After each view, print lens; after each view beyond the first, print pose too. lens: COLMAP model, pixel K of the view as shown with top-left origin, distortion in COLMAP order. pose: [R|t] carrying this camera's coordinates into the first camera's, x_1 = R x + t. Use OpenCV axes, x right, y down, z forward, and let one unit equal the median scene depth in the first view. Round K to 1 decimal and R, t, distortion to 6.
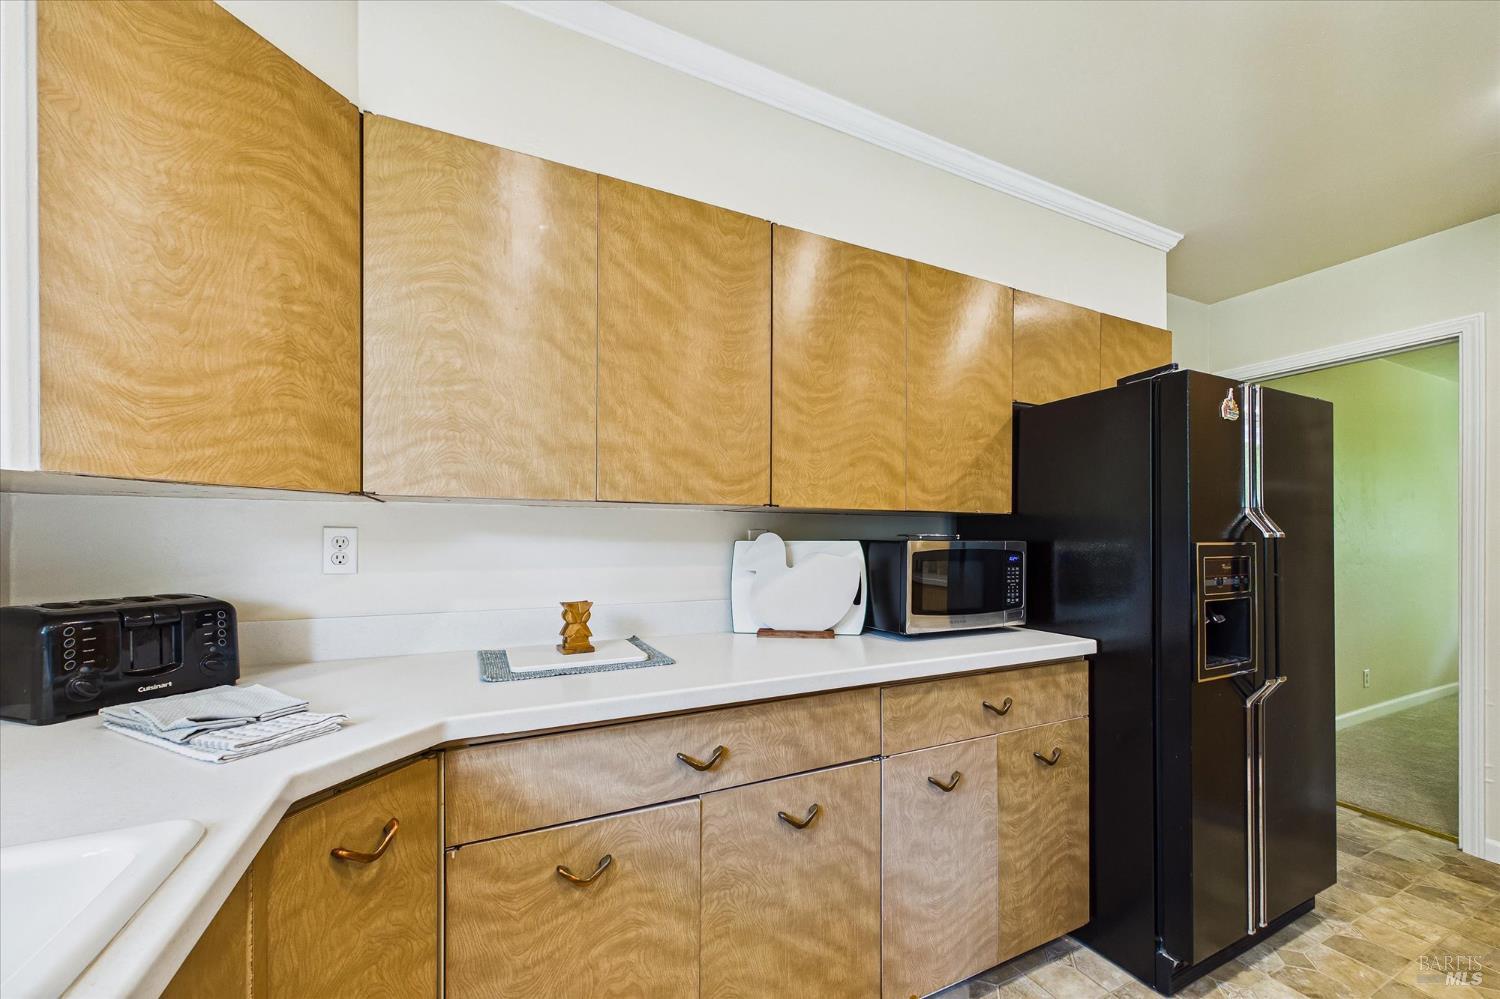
lens RADIAL K [[574.4, 0, 749.4], [0, 574.4, 540.6], [0, 0, 1]] dist [0.000295, 0.000188]
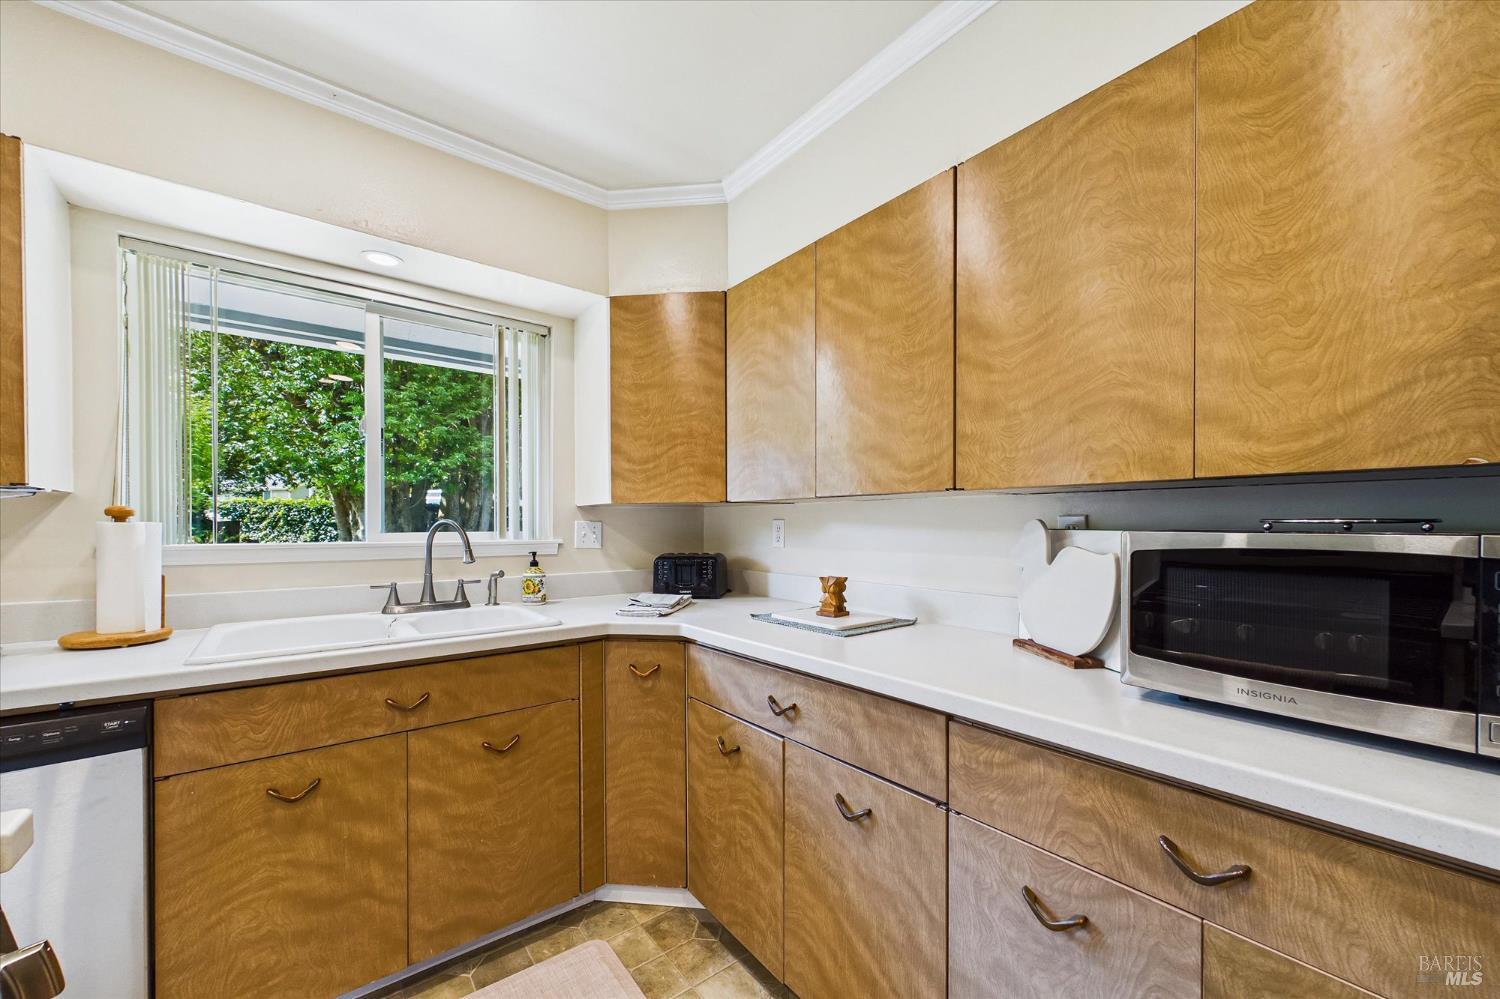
lens RADIAL K [[576.0, 0, 750.2], [0, 576.0, 526.1], [0, 0, 1]] dist [-0.000199, 0.000170]
pose [[0.215088, 0.001914, -0.976593, 0.992155], [-0.000870, 0.999998, 0.001769, -0.007397], [0.976594, 0.000469, 0.215089, 0.602976]]
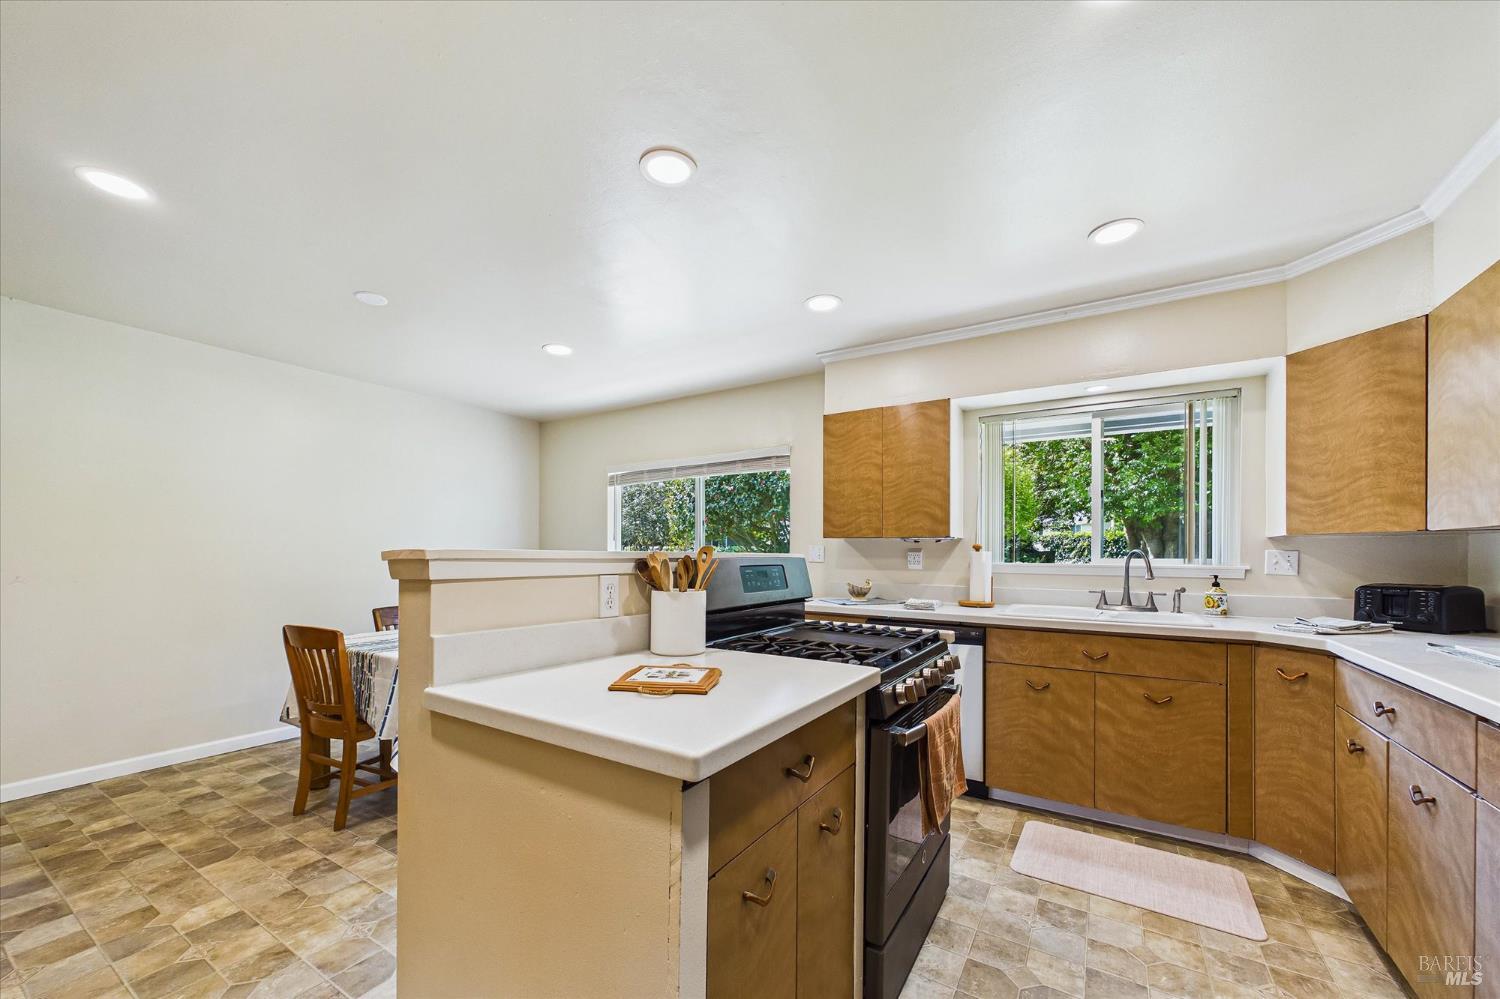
lens RADIAL K [[575.5, 0, 751.2], [0, 575.5, 555.5], [0, 0, 1]] dist [-0.000062, -0.000166]
pose [[-0.842077, -0.001811, -0.539354, 1.798516], [-0.005437, 0.999972, 0.005132, -0.002031], [0.539330, 0.007255, -0.842063, 1.213990]]
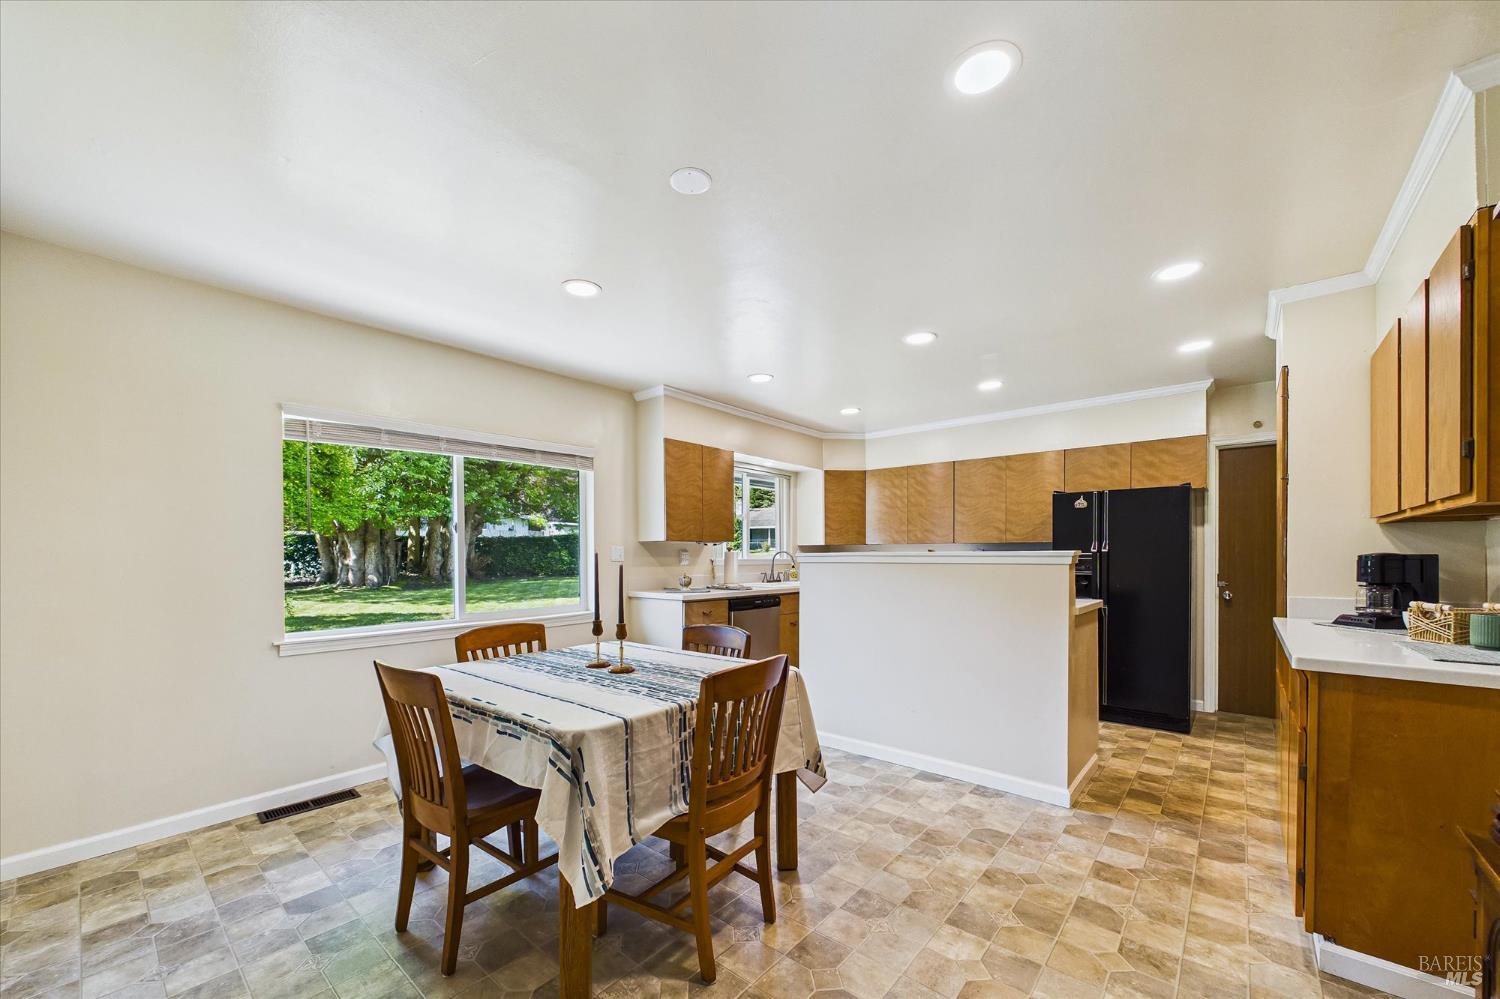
lens RADIAL K [[584.1, 0, 749.1], [0, 584.1, 553.3], [0, 0, 1]] dist [0.001641, 0.000063]
pose [[0.408949, -0.003082, -0.912552, 3.285778], [0.002127, 0.999995, -0.002424, 0.009545], [0.912555, -0.000949, 0.408954, -1.878536]]
